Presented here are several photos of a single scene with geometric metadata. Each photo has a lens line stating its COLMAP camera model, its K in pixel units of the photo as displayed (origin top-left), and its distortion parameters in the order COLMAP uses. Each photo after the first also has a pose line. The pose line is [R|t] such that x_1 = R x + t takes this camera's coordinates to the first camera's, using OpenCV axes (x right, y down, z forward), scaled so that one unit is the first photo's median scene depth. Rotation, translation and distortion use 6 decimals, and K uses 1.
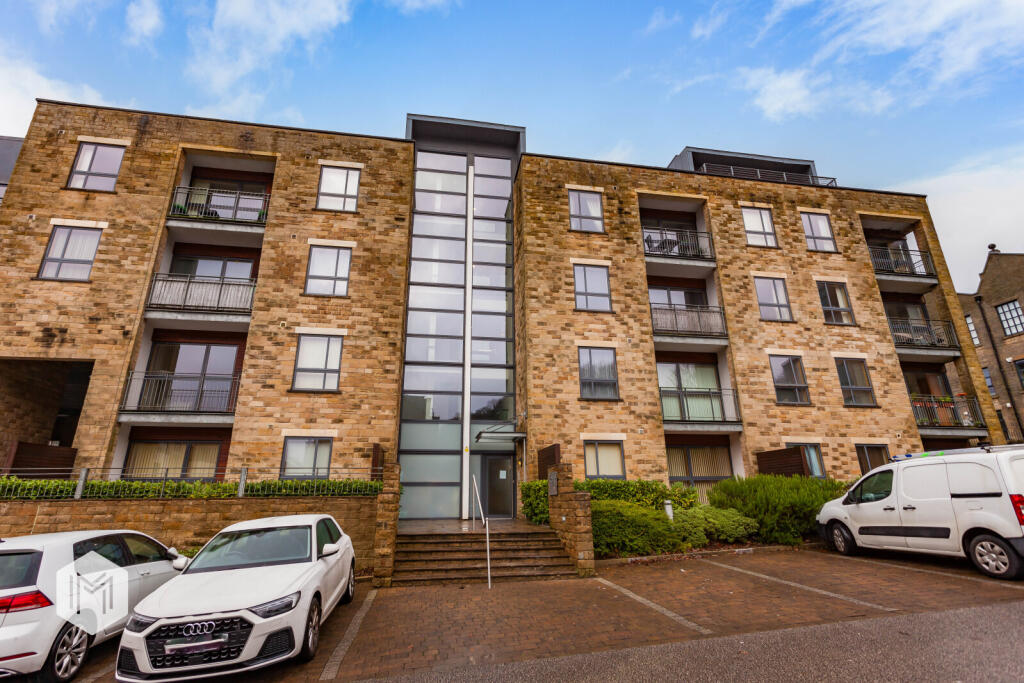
lens RADIAL K [[497.0, 0, 509.1], [0, 497.0, 304.7], [0, 0, 1]] dist [-0.000284, 0.000212]
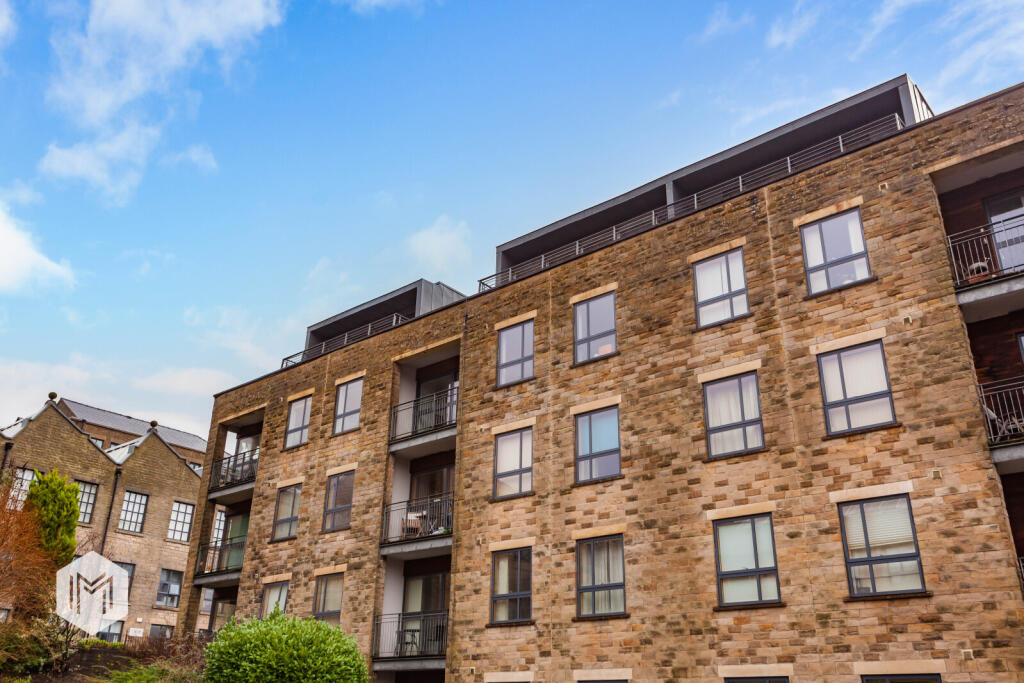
lens RADIAL K [[854.5, 0, 512.0], [0, 854.5, 341.5], [0, 0, 1]] dist [-0.081902, -0.000512]
pose [[0.638130, -0.306122, -0.706456, 0.577871], [0.218792, 0.951832, -0.214817, 0.032986], [0.738187, -0.017486, 0.674370, 0.094889]]
